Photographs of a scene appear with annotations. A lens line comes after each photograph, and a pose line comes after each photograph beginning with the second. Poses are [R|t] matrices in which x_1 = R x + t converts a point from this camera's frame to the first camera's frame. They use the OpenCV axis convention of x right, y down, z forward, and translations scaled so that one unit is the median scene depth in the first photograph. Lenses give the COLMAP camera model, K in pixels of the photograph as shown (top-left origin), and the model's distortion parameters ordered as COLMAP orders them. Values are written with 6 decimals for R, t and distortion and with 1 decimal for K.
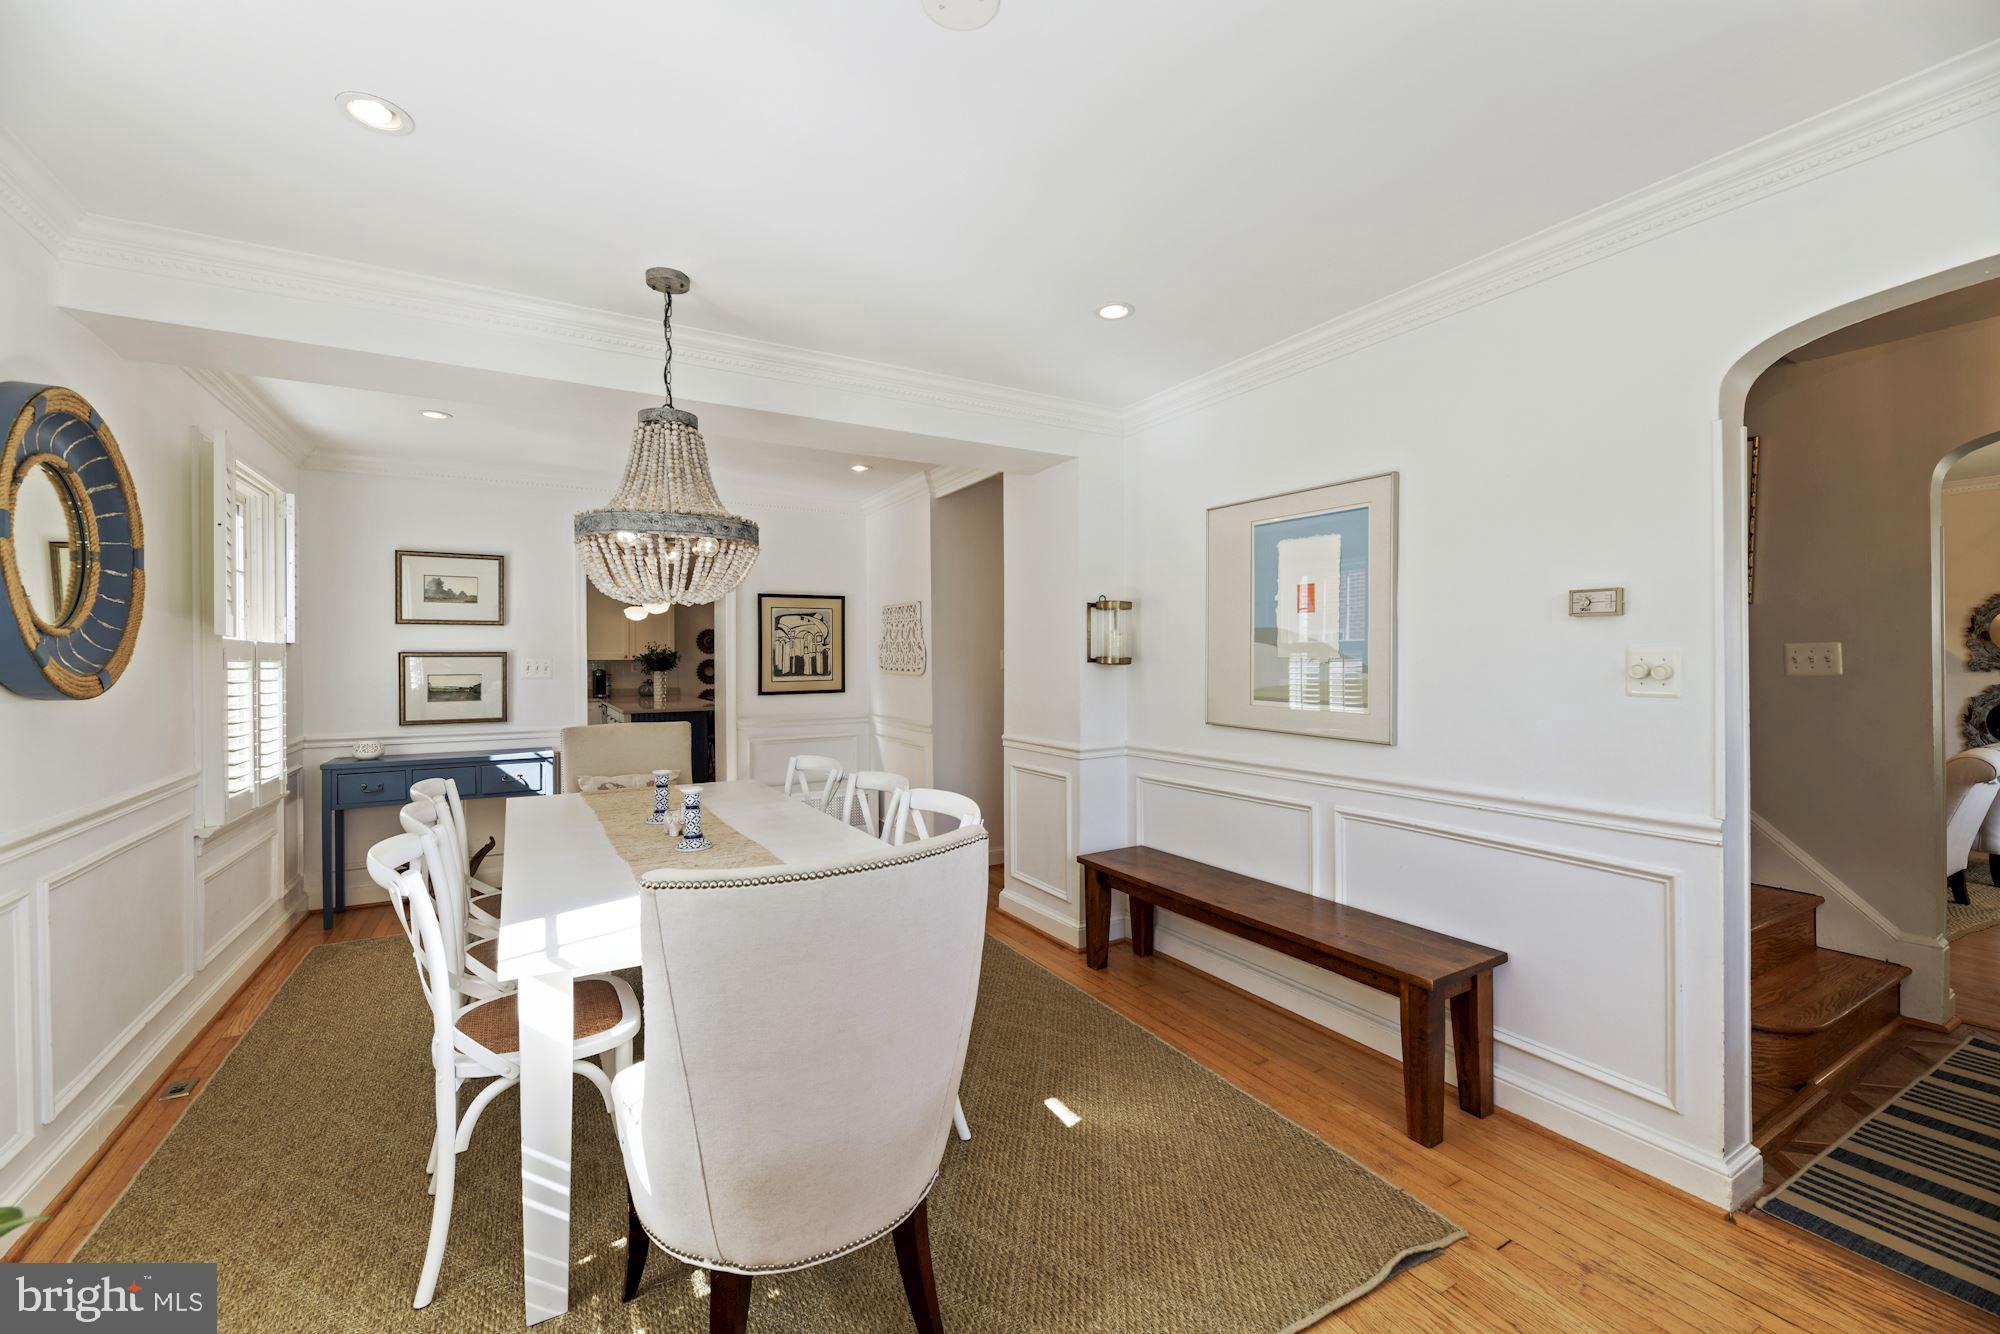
lens RADIAL K [[818.9, 0, 1002.8], [0, 818.9, 651.8], [0, 0, 1]] dist [0.001115, -0.000486]
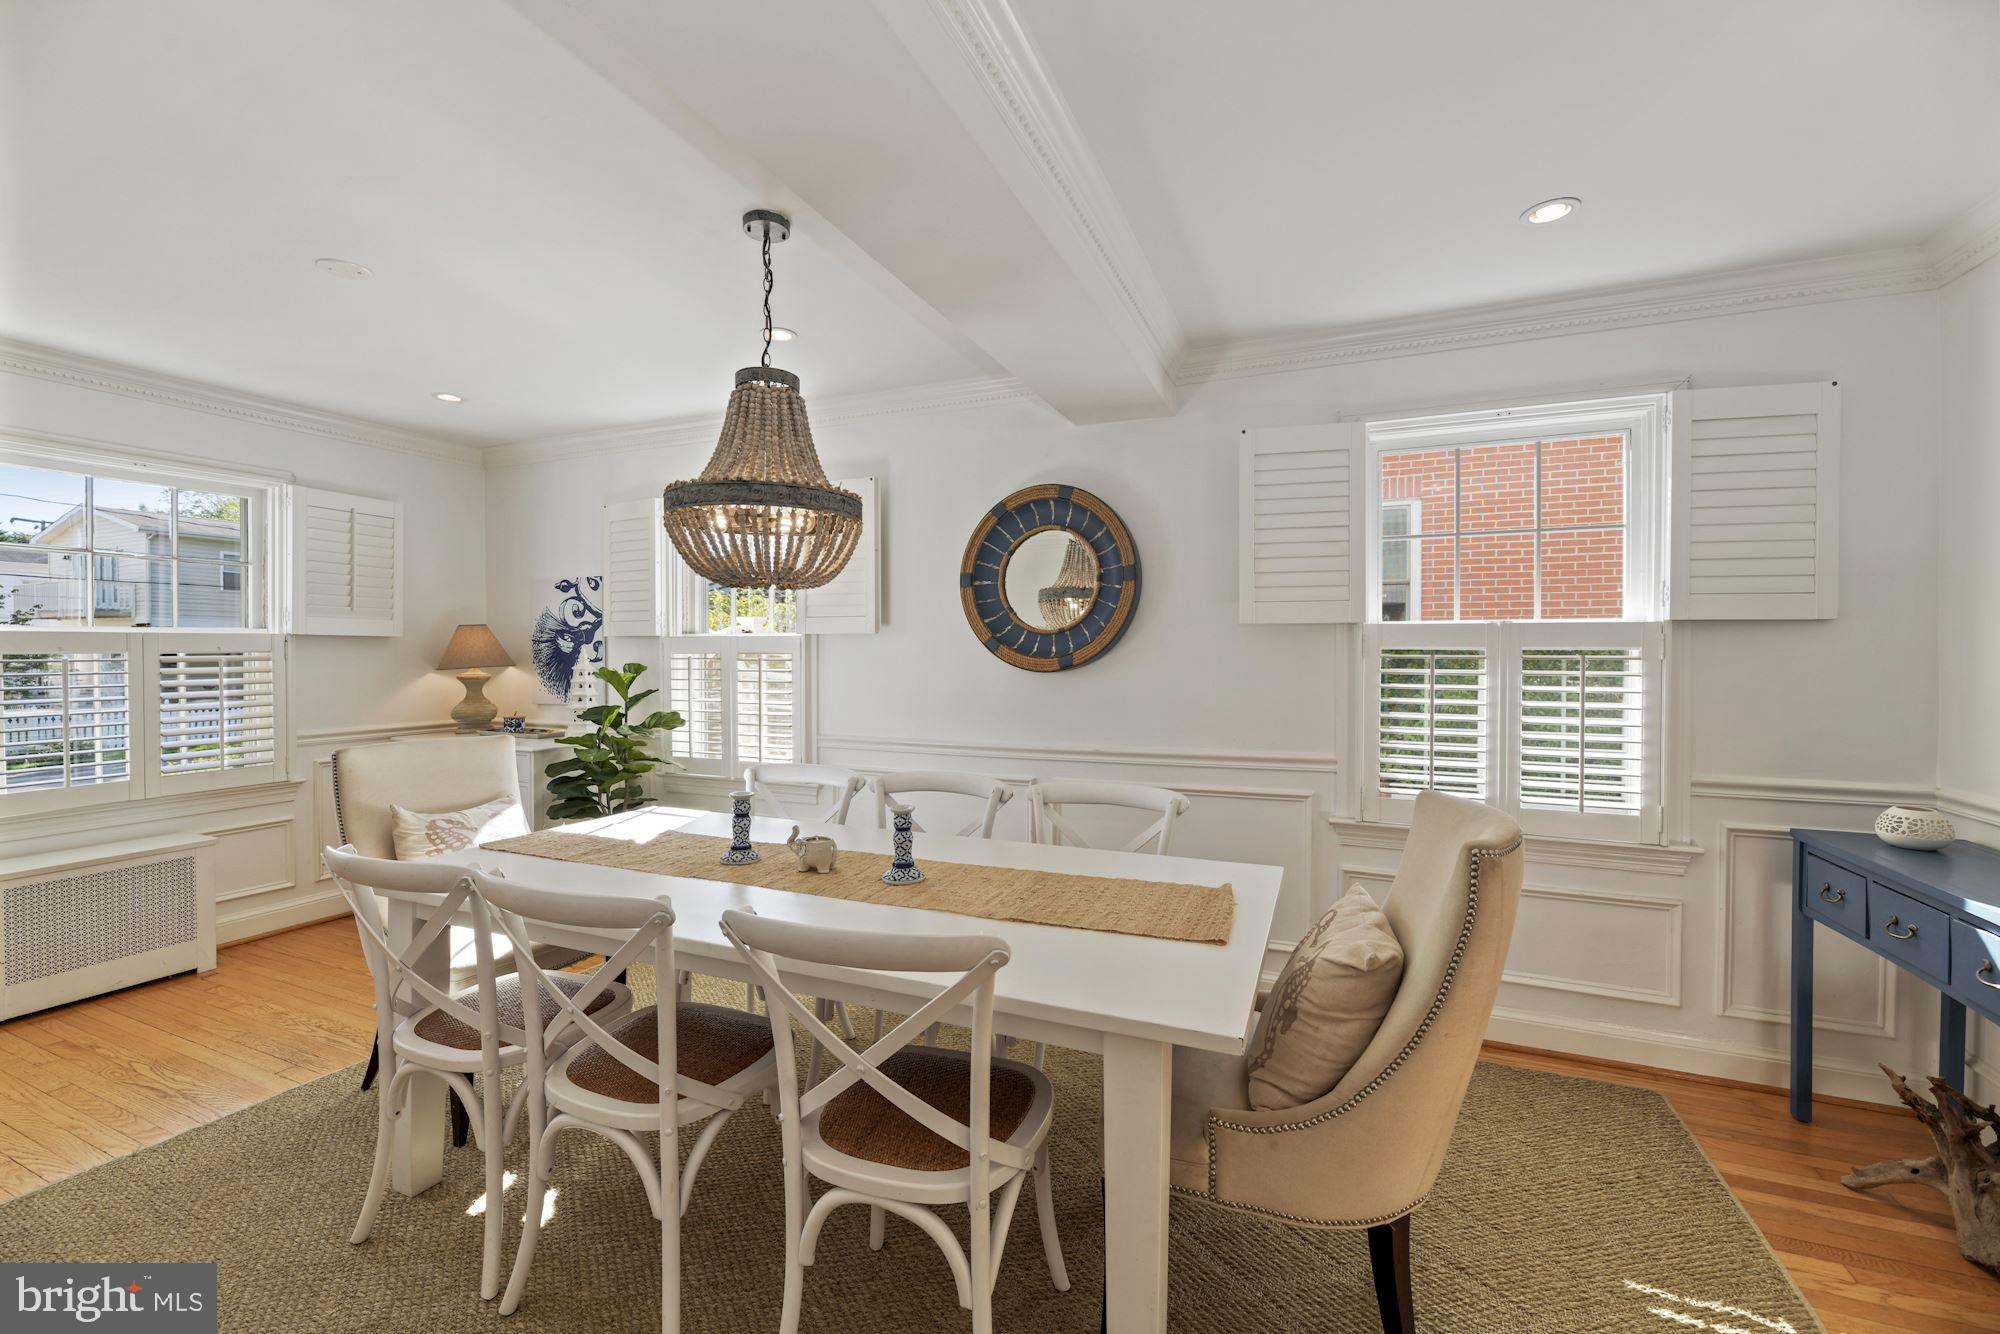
lens RADIAL K [[811.1, 0, 966.1], [0, 811.1, 684.0], [0, 0, 1]] dist [0.016670, -0.000204]
pose [[-0.816483, 0.037165, -0.576172, -0.027165], [0.014117, 0.998913, 0.044428, 0.002422], [0.577197, 0.028140, -0.816120, 0.957308]]
